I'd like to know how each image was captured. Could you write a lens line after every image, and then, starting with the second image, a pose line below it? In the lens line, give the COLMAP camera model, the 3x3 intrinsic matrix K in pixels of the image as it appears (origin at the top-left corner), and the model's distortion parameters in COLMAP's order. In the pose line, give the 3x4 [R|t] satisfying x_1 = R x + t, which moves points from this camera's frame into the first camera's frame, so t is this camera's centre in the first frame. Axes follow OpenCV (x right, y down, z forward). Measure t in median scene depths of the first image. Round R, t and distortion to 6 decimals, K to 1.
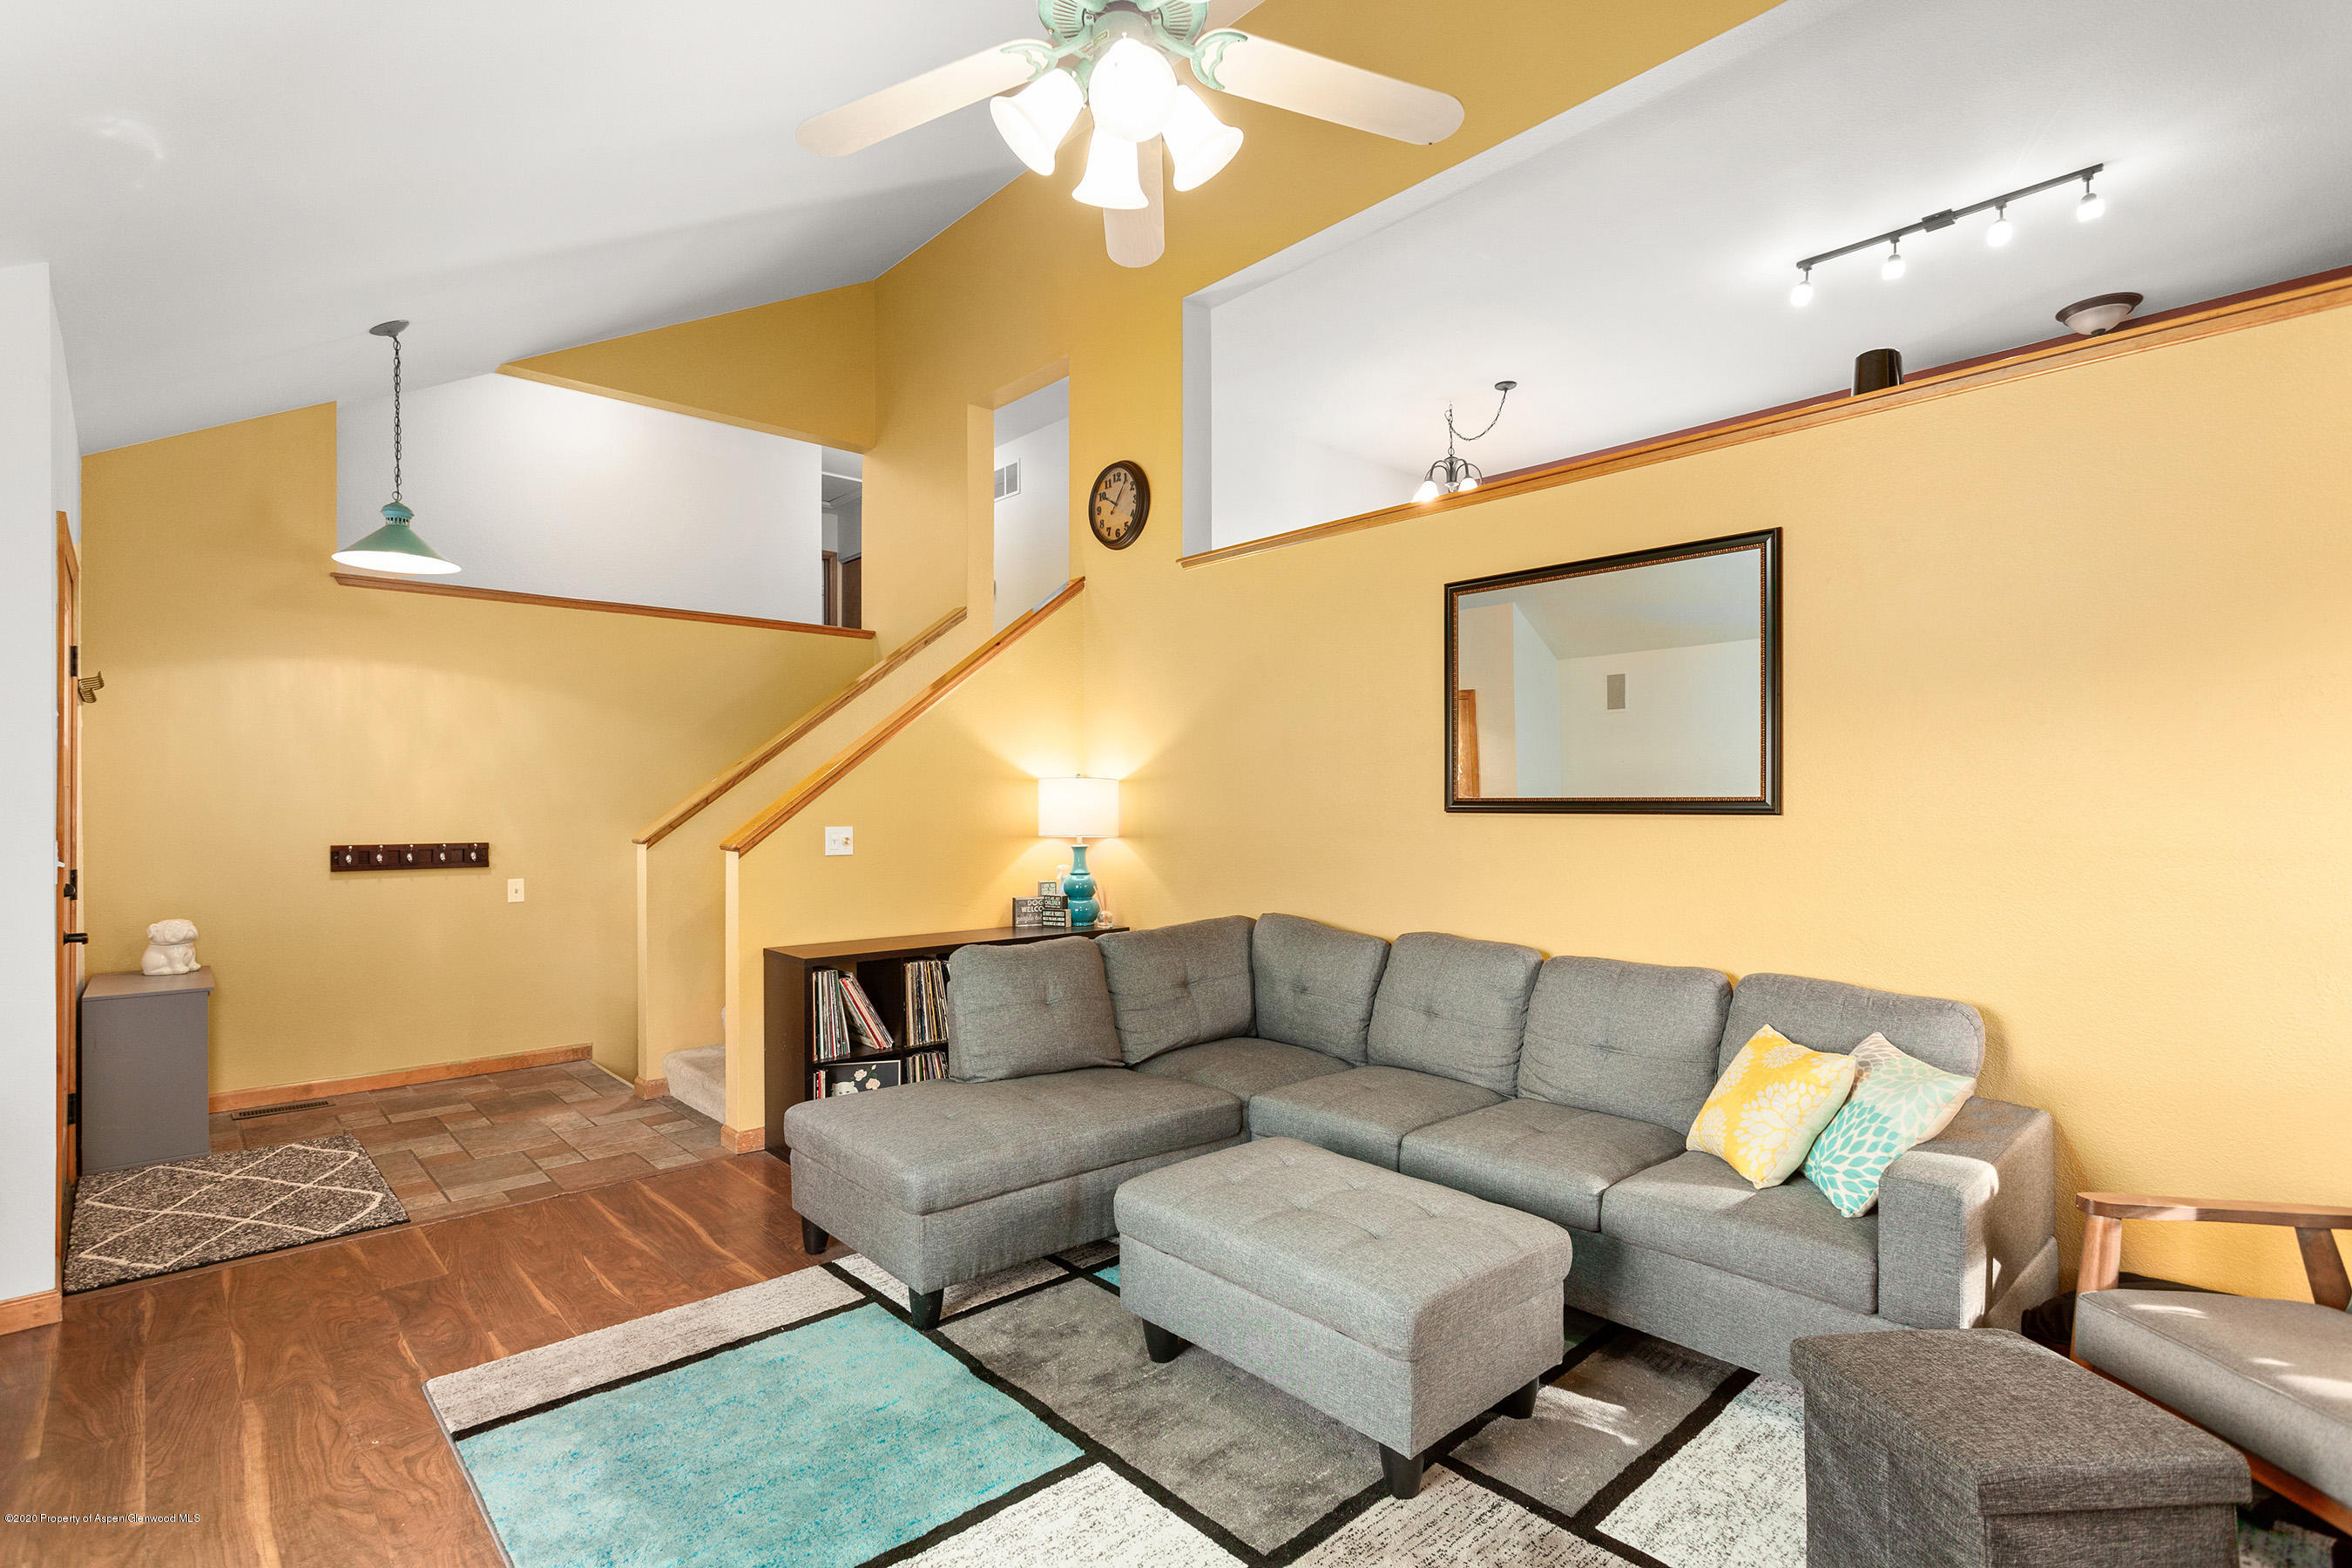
lens RADIAL K [[1135.4, 0, 1163.3], [0, 1135.4, 799.8], [0, 0, 1]] dist [0.002547, 0.000279]
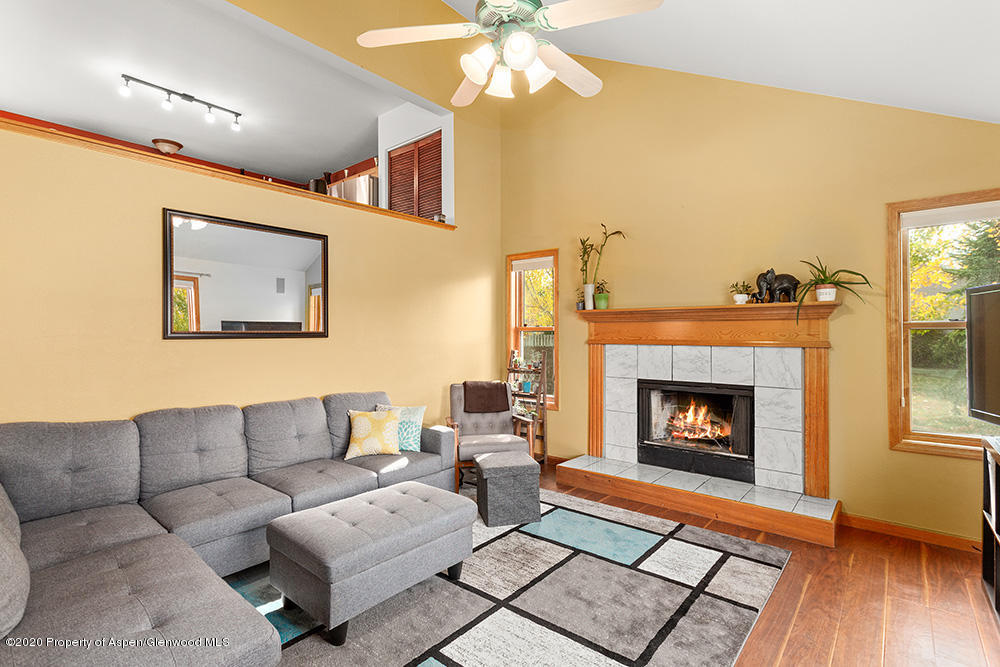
lens RADIAL K [[482.7, 0, 494.6], [0, 482.7, 340.2], [0, 0, 1]] dist [0.002547, 0.000279]
pose [[-0.145814, -0.012159, 0.989237, -0.554058], [0.002892, 0.999915, 0.012717, 0.003860], [-0.989308, 0.004715, -0.145767, 0.609244]]
